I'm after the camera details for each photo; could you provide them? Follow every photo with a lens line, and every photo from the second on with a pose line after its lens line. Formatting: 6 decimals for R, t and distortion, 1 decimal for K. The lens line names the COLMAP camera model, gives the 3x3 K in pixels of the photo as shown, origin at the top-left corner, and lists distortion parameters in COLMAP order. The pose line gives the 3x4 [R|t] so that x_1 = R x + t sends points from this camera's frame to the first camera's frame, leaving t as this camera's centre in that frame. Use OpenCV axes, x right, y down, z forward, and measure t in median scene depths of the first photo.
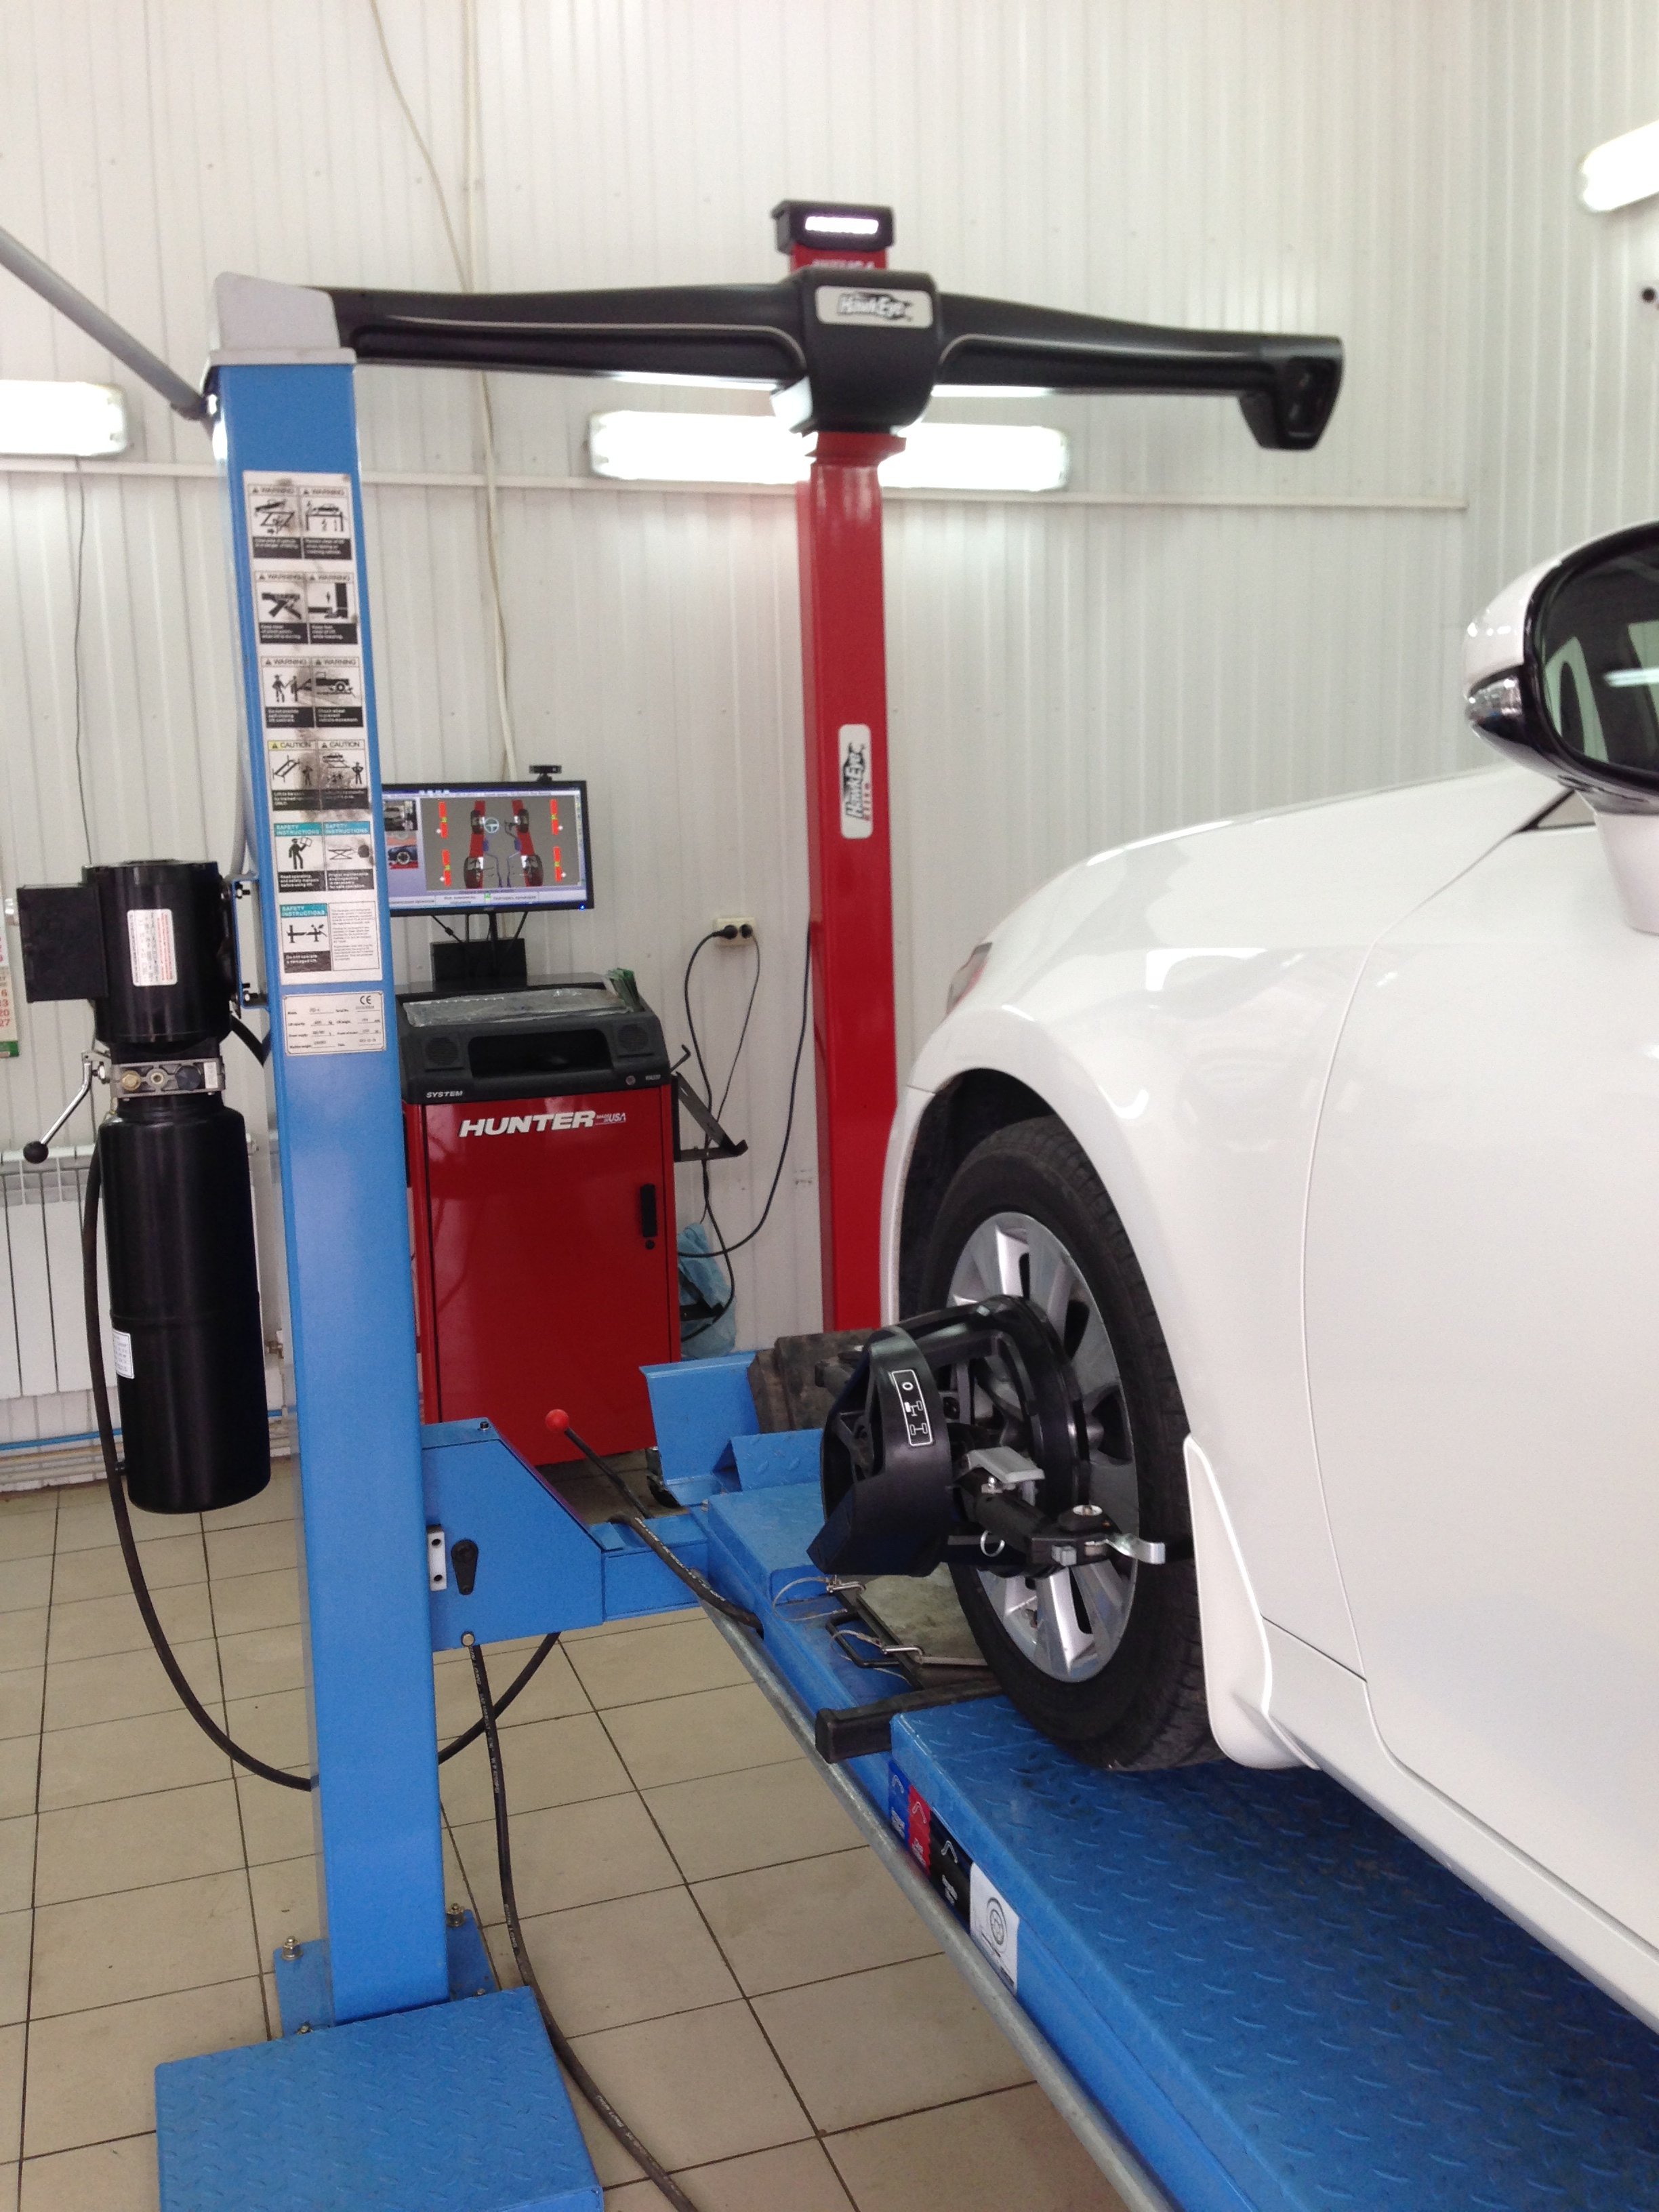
lens RADIAL K [[2027.5, 0, 829.5], [0, 2027.5, 1106.0], [0, 0, 1]] dist [0.070810, 0.001283]
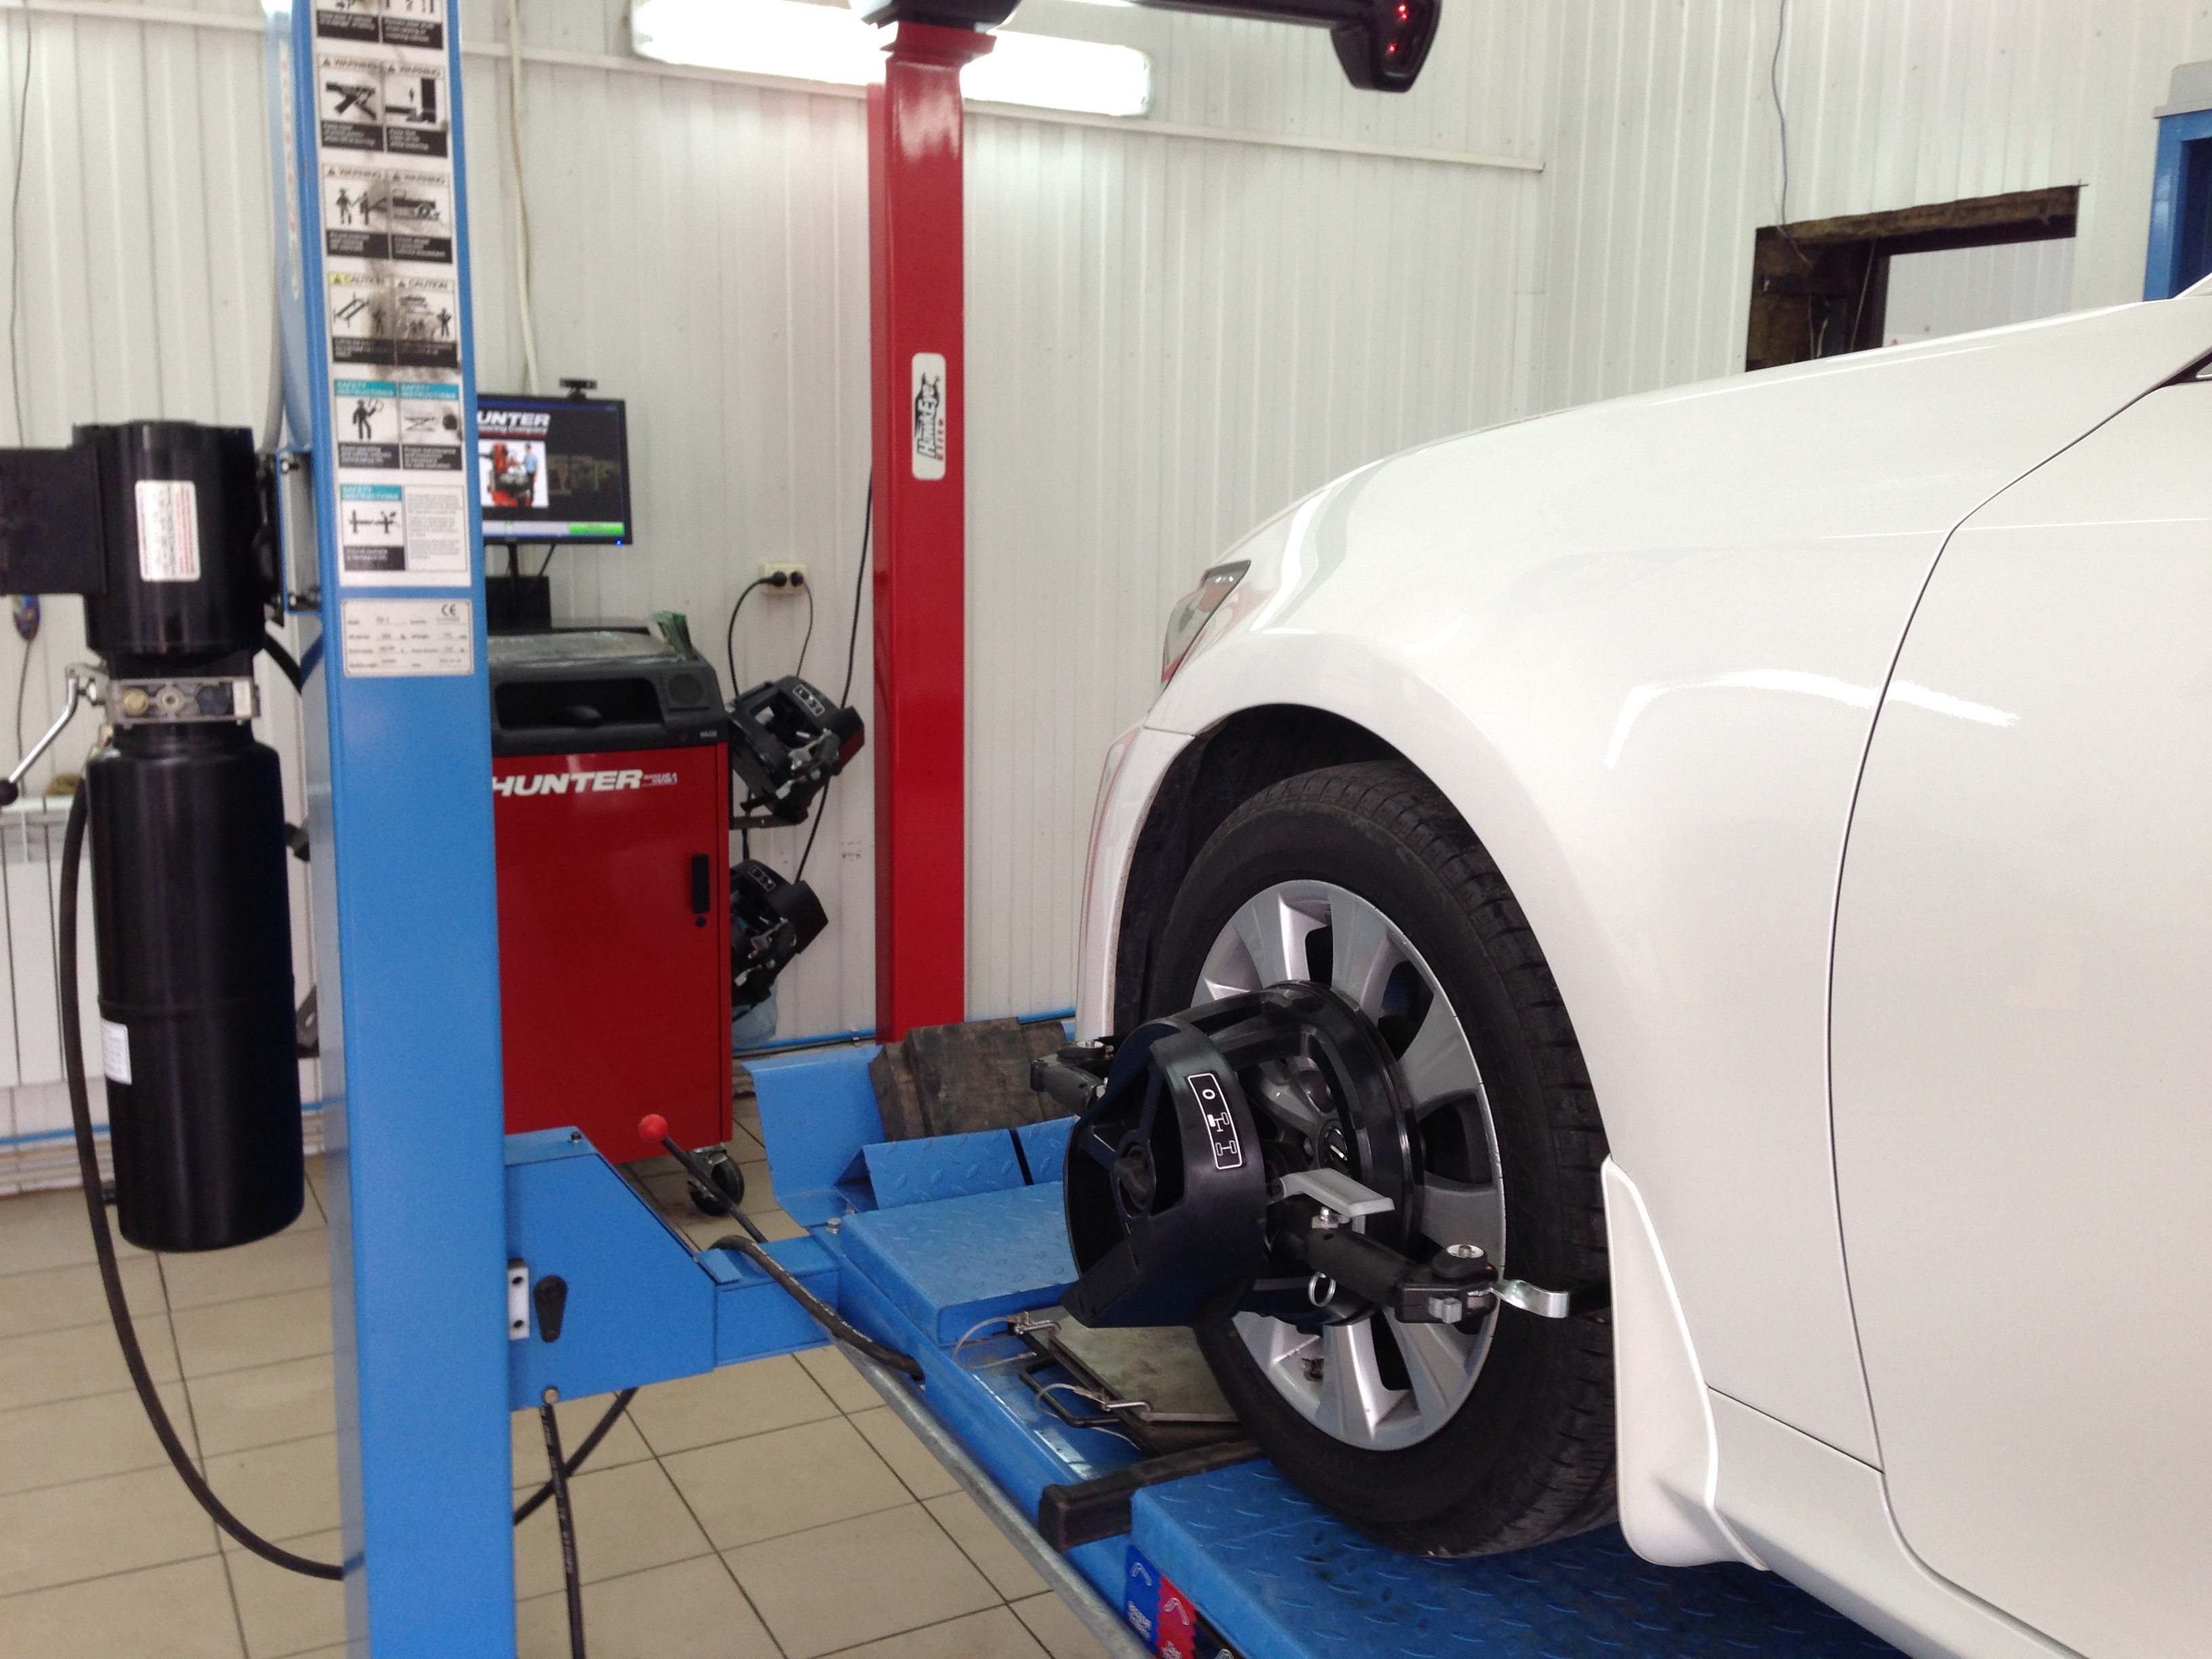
lens RADIAL K [[2005.5, 0, 1099.6], [0, 2005.5, 822.3], [0, 0, 1]] dist [0.122884, -0.226286]
pose [[0.986527, 0.016423, 0.162773, -0.104063], [-0.018865, 0.999731, 0.013469, 0.015751], [-0.162508, -0.016358, 0.986572, 0.172103]]
